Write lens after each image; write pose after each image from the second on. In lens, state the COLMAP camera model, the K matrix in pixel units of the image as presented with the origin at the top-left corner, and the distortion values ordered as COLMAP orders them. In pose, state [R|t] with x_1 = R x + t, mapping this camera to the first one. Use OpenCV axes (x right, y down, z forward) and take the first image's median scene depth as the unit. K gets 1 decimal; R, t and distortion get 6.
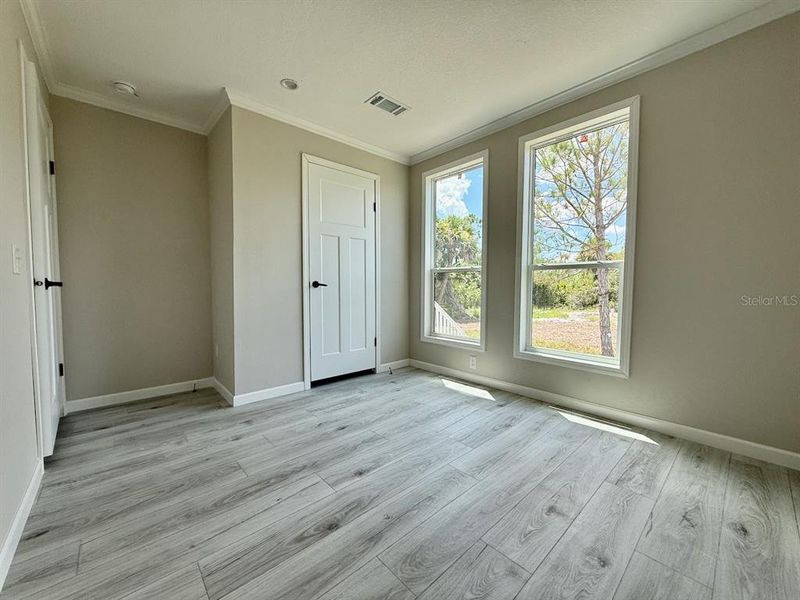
lens RADIAL K [[320.2, 0, 398.2], [0, 320.2, 297.4], [0, 0, 1]] dist [-0.000705, -0.000035]
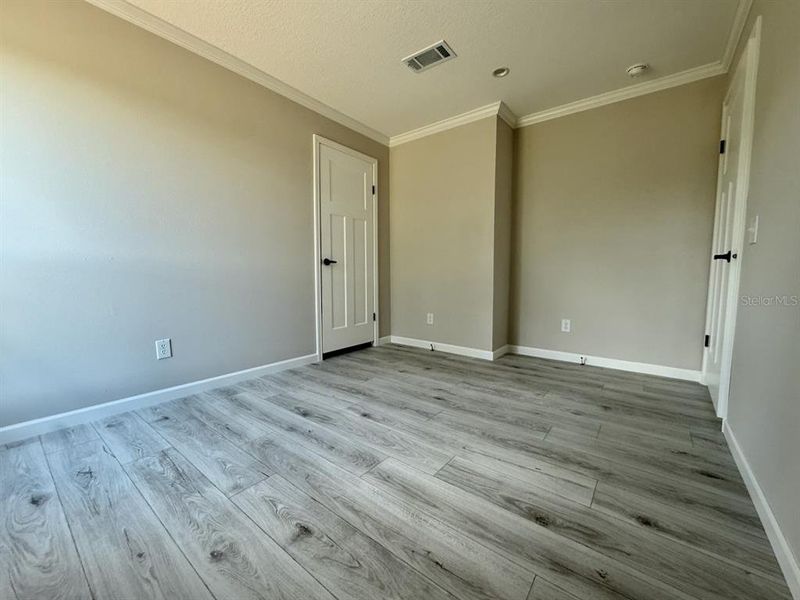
lens RADIAL K [[324.9, 0, 397.6], [0, 324.9, 298.0], [0, 0, 1]] dist [-0.002264, 0.000140]
pose [[0.168214, 0.082575, -0.982286, 1.037644], [-0.038452, 0.996276, 0.077166, 0.014817], [0.985000, 0.024791, 0.170763, 0.884421]]
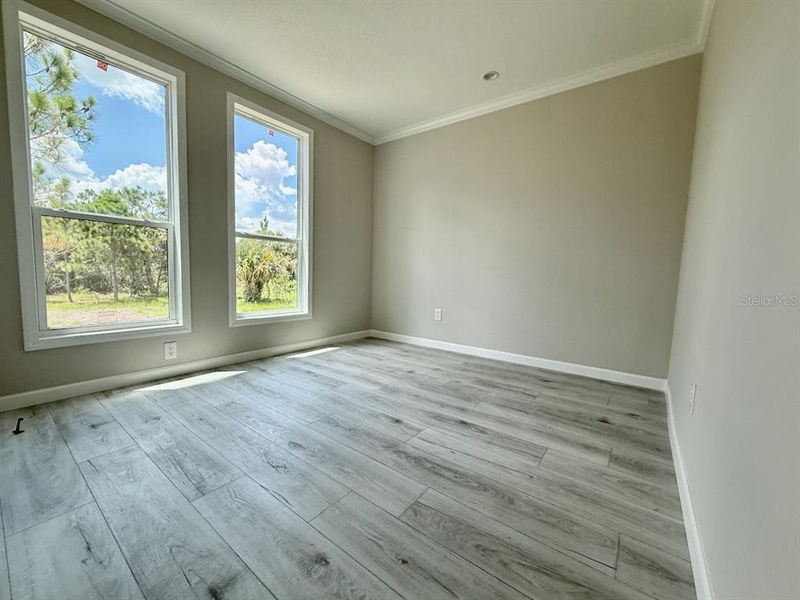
lens RADIAL K [[324.9, 0, 397.6], [0, 324.9, 298.0], [0, 0, 1]] dist [-0.002264, 0.000140]
pose [[-0.183608, -0.082828, 0.979504, -1.144903], [0.009882, 0.996238, 0.086096, 0.038202], [-0.982950, 0.025488, -0.182099, 1.168340]]
